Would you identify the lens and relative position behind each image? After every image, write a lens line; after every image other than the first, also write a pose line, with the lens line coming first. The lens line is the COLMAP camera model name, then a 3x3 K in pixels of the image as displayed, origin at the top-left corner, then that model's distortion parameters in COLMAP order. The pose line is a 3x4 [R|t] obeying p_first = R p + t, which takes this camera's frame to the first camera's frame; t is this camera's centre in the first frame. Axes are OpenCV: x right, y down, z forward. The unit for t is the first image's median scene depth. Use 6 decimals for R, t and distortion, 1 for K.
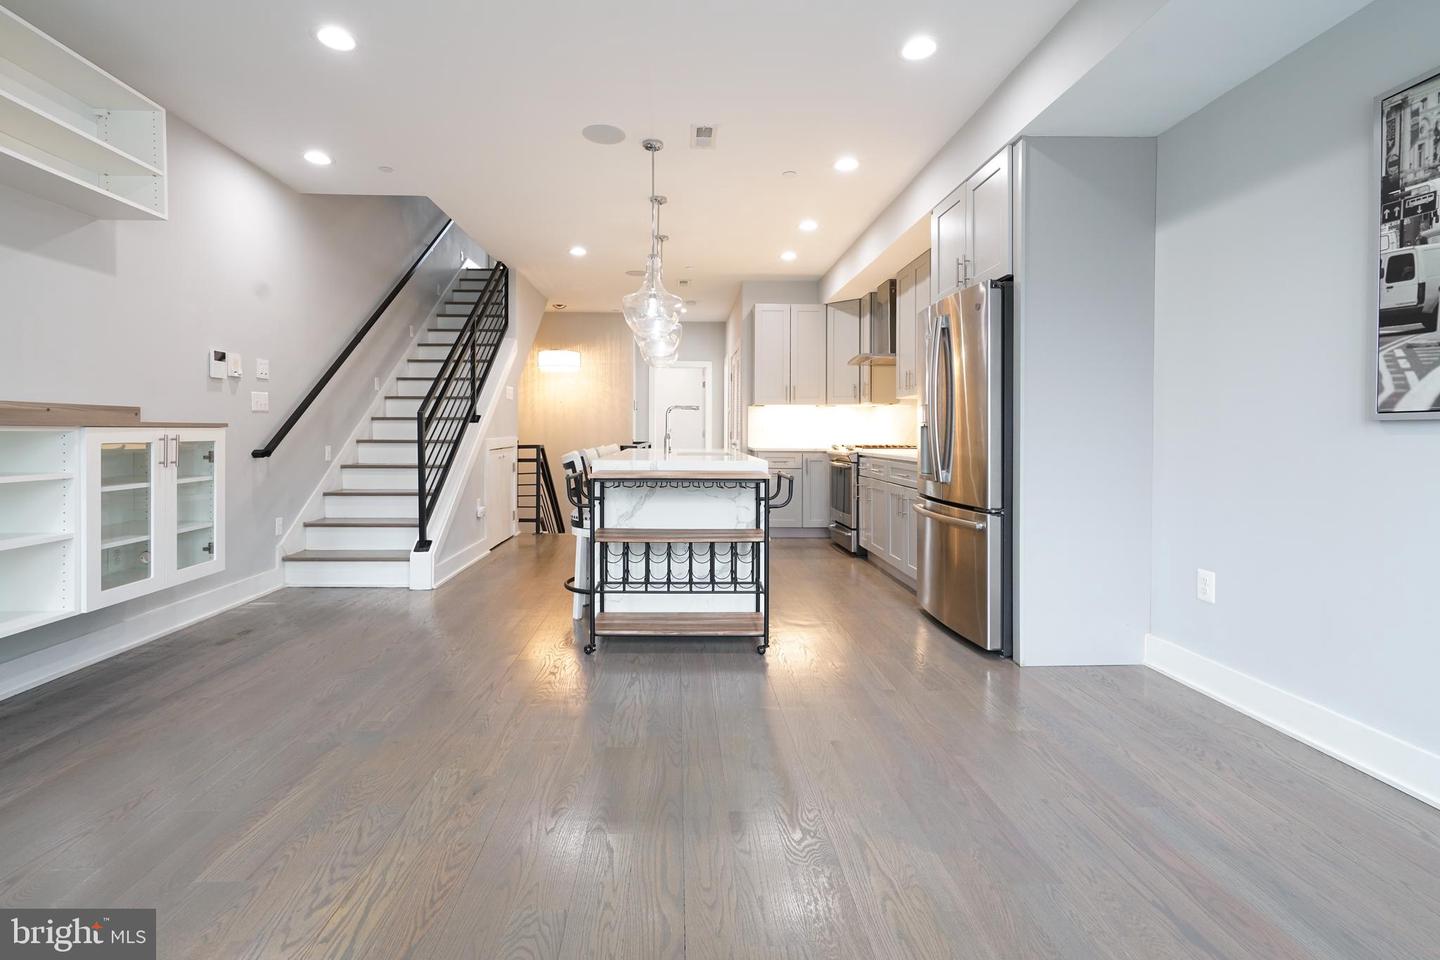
lens RADIAL K [[656.2, 0, 713.1], [0, 656.2, 446.0], [0, 0, 1]] dist [-0.028176, 0.011743]
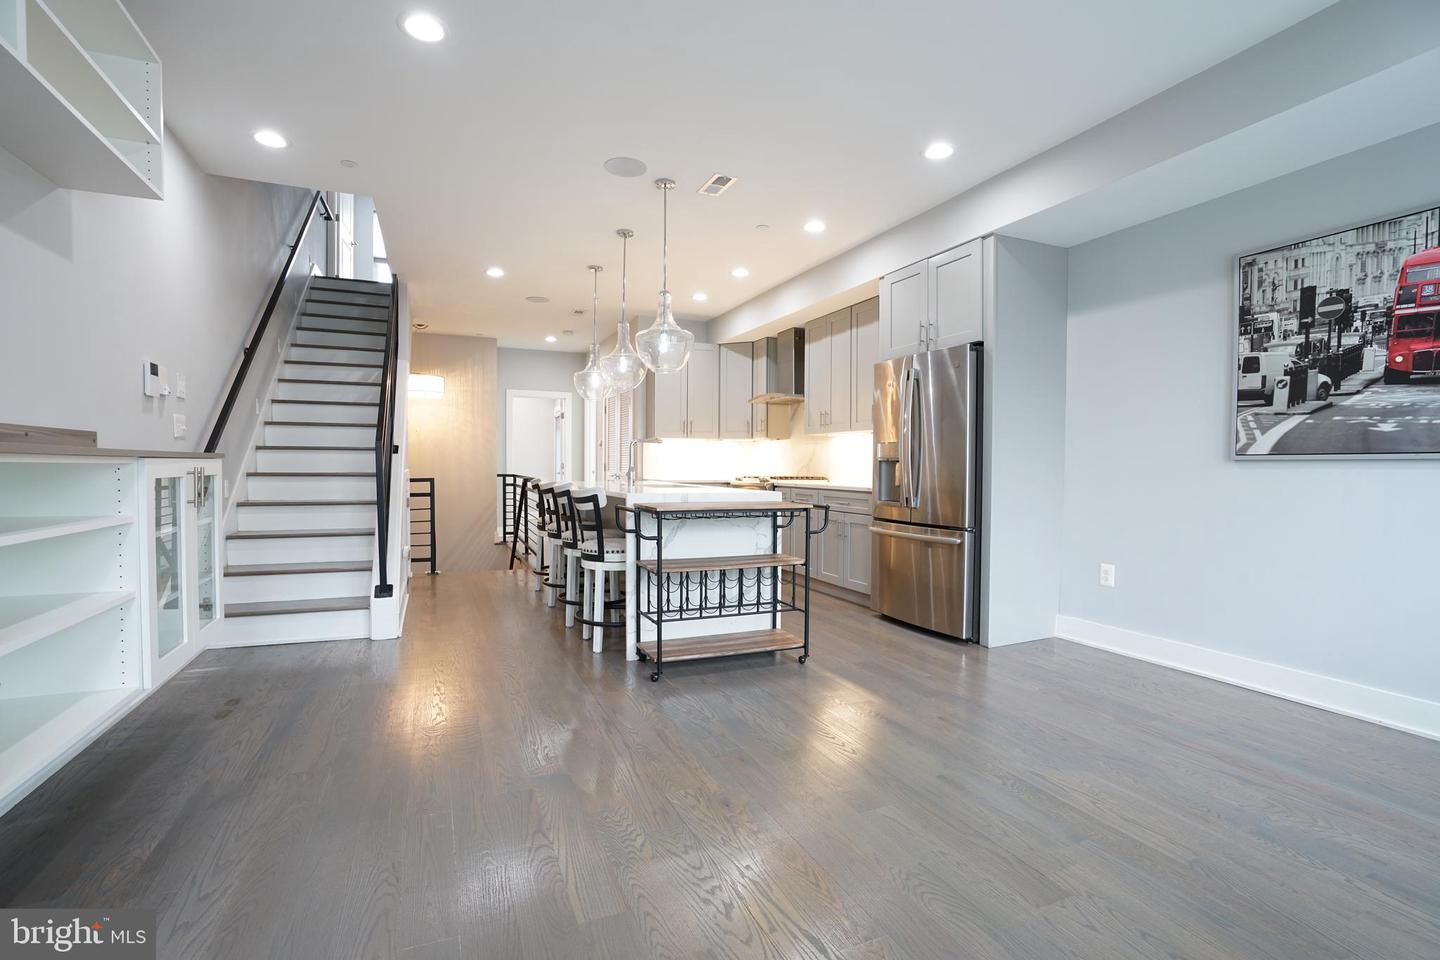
lens RADIAL K [[656.2, 0, 741.2], [0, 656.2, 488.2], [0, 0, 1]] dist [-0.028176, 0.011743]
pose [[0.921980, -0.013089, 0.387016, -0.515046], [0.006272, 0.999802, 0.018871, -0.005947], [-0.387186, -0.014971, 0.921880, 0.003205]]
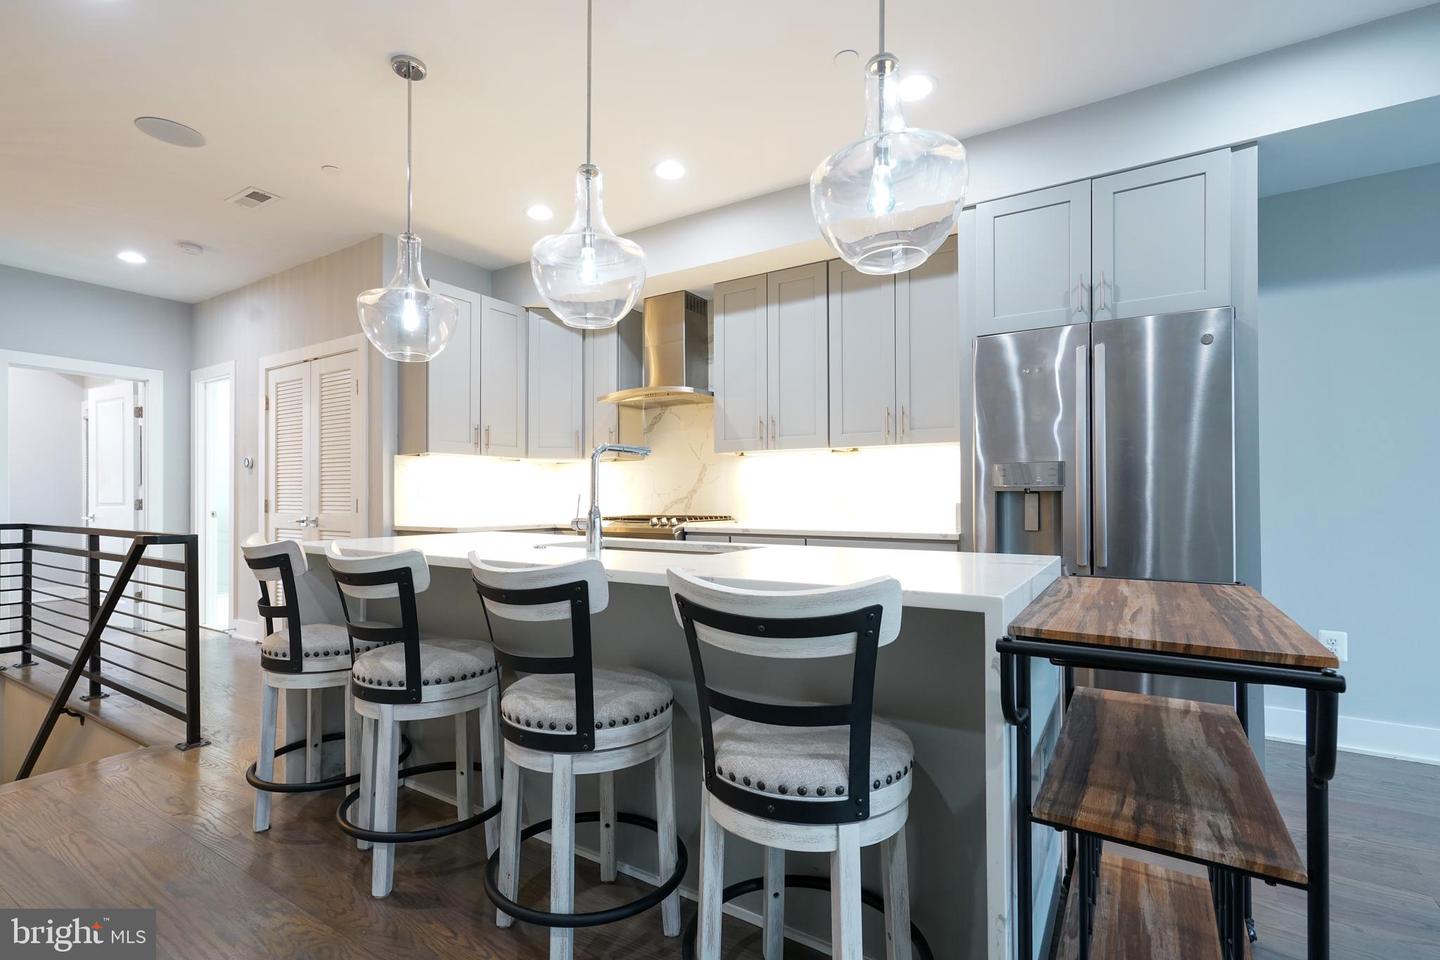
lens RADIAL K [[656.2, 0, 714.8], [0, 656.2, 492.9], [0, 0, 1]] dist [-0.028176, 0.011743]
pose [[0.586520, 0.008113, 0.809894, -0.634520], [0.018205, 0.999565, -0.023196, -0.022700], [-0.809730, 0.028349, 0.586117, 1.166081]]
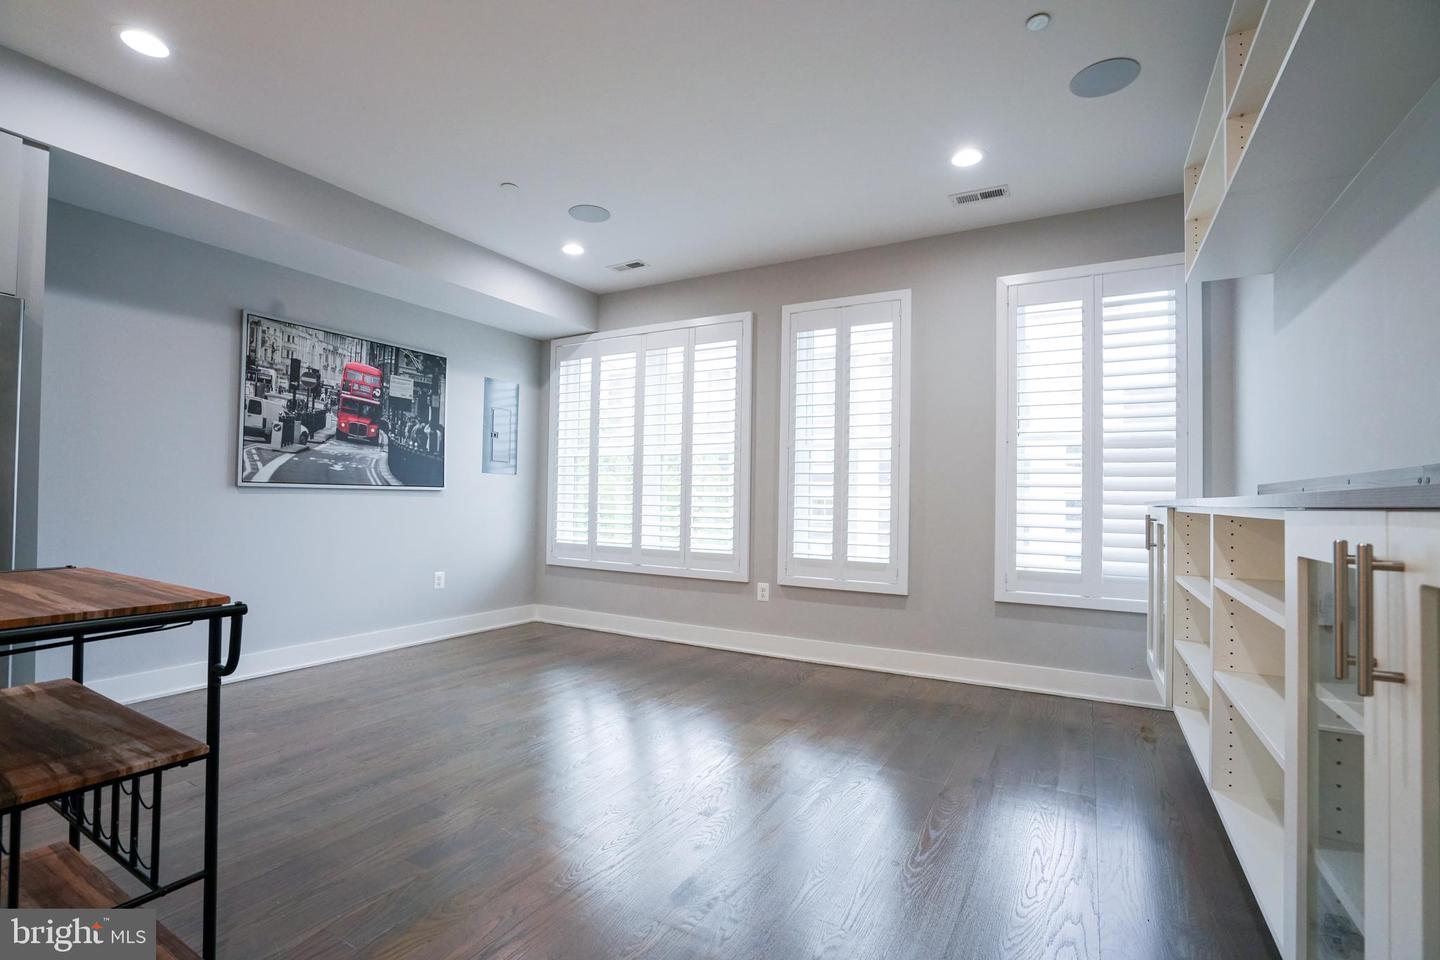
lens RADIAL K [[656.2, 0, 704.1], [0, 656.2, 480.2], [0, 0, 1]] dist [-0.028176, 0.011743]
pose [[-0.837208, 0.001358, 0.546882, -0.783047], [-0.006110, 0.999911, -0.011837, -0.031433], [-0.546850, -0.013252, -0.837126, 1.333802]]
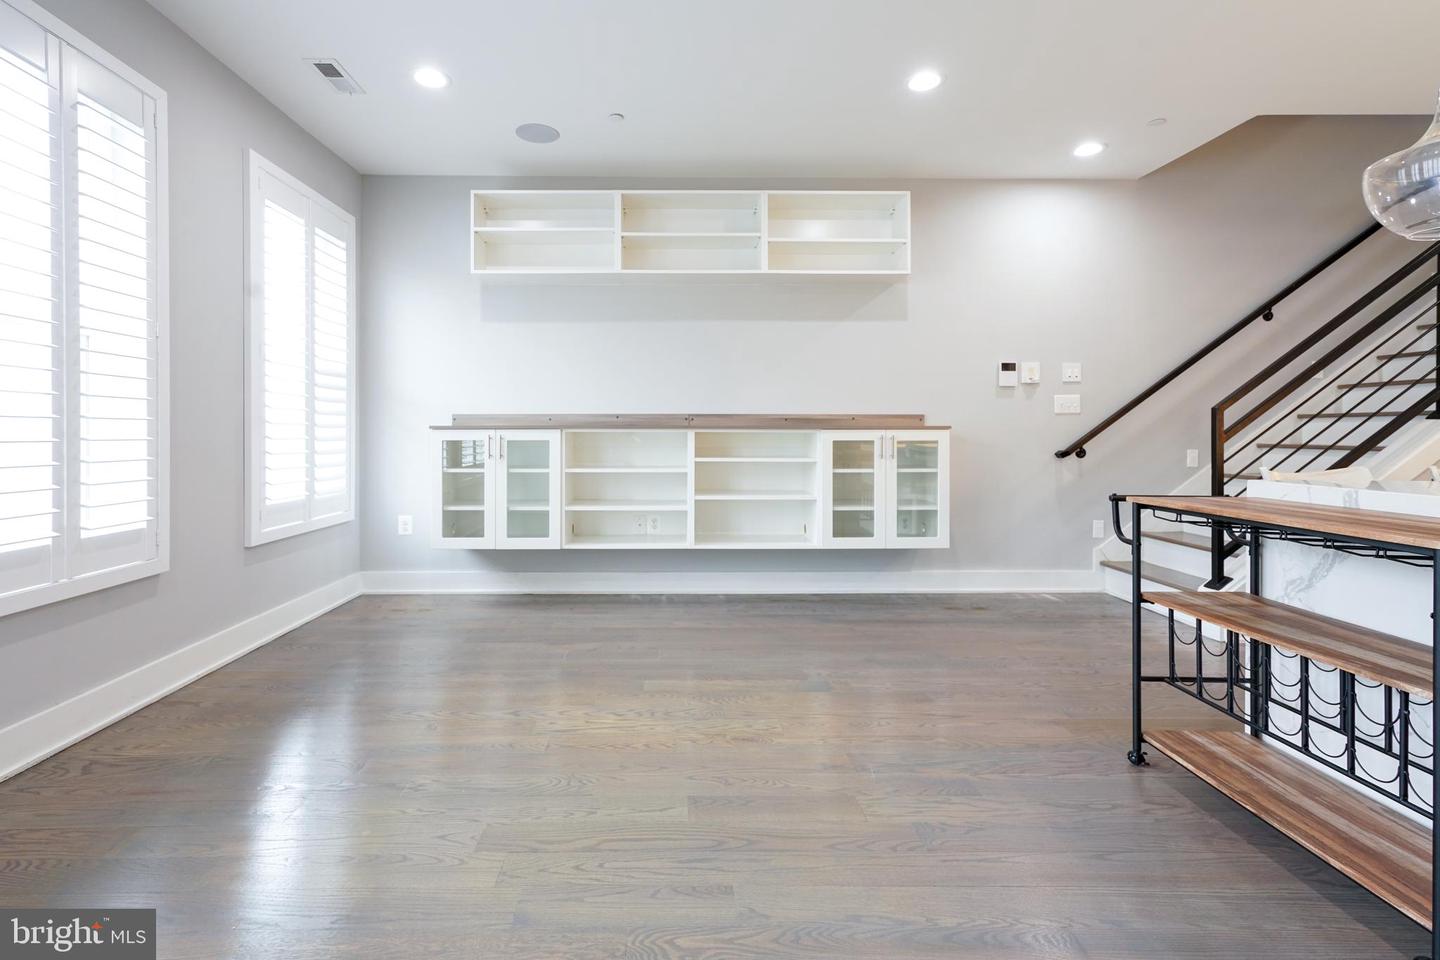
lens RADIAL K [[656.2, 0, 662.3], [0, 656.2, 443.0], [0, 0, 1]] dist [-0.028176, 0.011743]
pose [[-0.043440, 0.011934, -0.998985, 0.547668], [-0.022942, 0.999653, 0.012940, -0.008140], [0.998793, 0.023481, -0.043151, 0.601760]]
